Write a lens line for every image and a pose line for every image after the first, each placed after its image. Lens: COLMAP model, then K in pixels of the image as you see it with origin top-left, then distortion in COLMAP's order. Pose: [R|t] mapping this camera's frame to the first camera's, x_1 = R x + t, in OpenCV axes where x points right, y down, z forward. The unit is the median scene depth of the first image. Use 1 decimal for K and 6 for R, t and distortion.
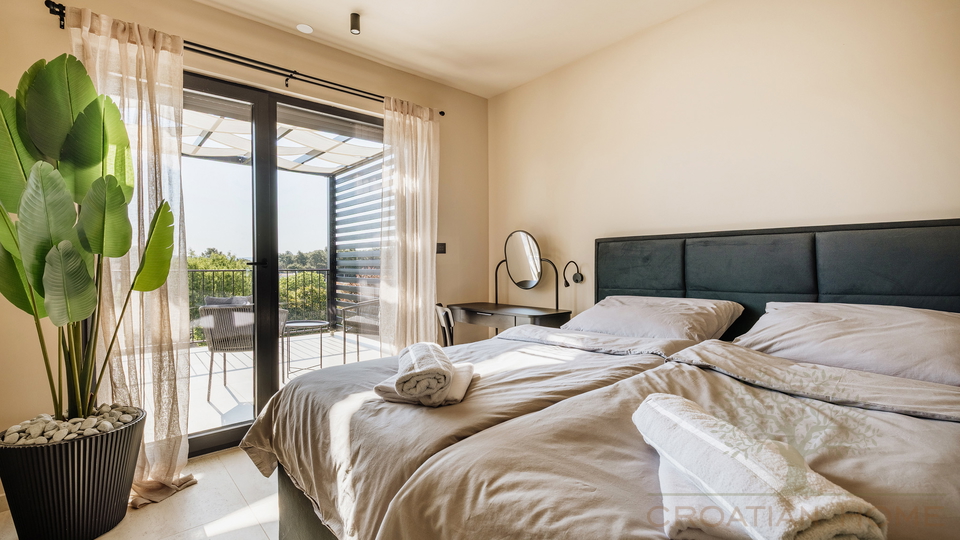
lens RADIAL K [[430.8, 0, 480.0], [0, 430.8, 270.0], [0, 0, 1]] dist [0.000935, 0.000519]
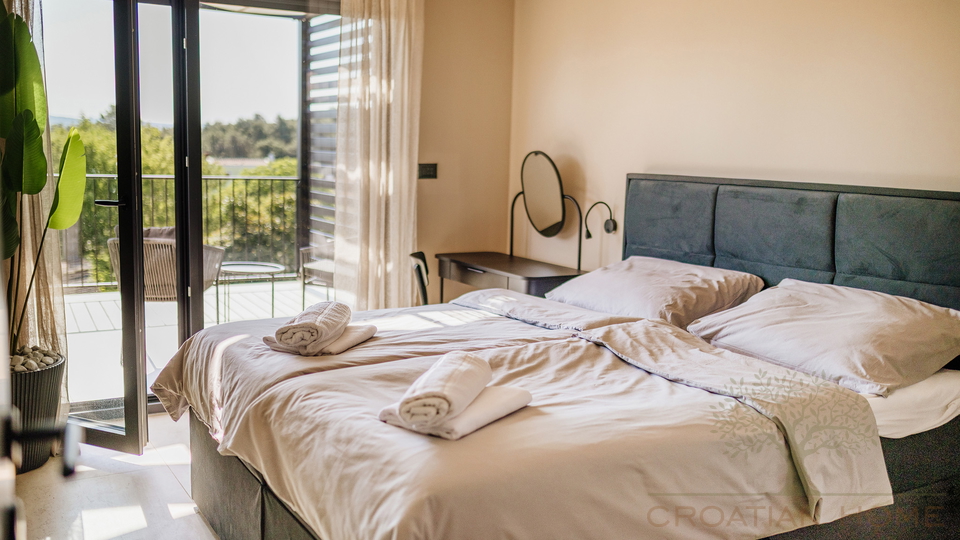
lens RADIAL K [[901.4, 0, 480.0], [0, 901.4, 270.0], [0, 0, 1]] dist [-0.012589, -0.007831]
pose [[0.983727, 0.055077, -0.171017, 0.324824], [-0.034526, 0.992064, 0.120897, -0.093828], [0.176318, -0.113025, 0.977823, -0.540356]]
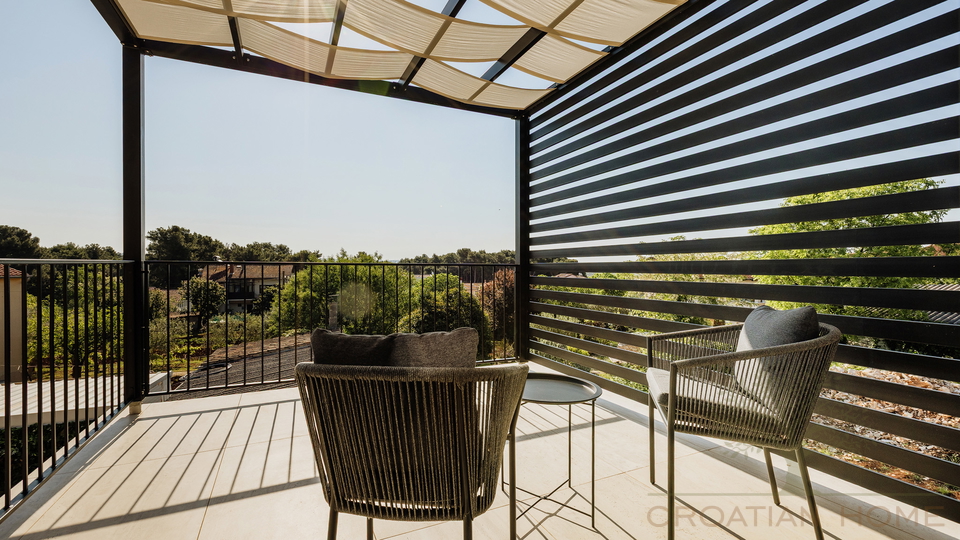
lens RADIAL K [[430.8, 0, 480.0], [0, 430.8, 270.0], [0, 0, 1]] dist [0.000935, 0.000519]
pose [[0.958613, 0.002571, -0.284702, -0.600746], [-0.004294, 0.999976, -0.005426, 0.027191], [0.284681, 0.006424, 0.958601, 1.014528]]
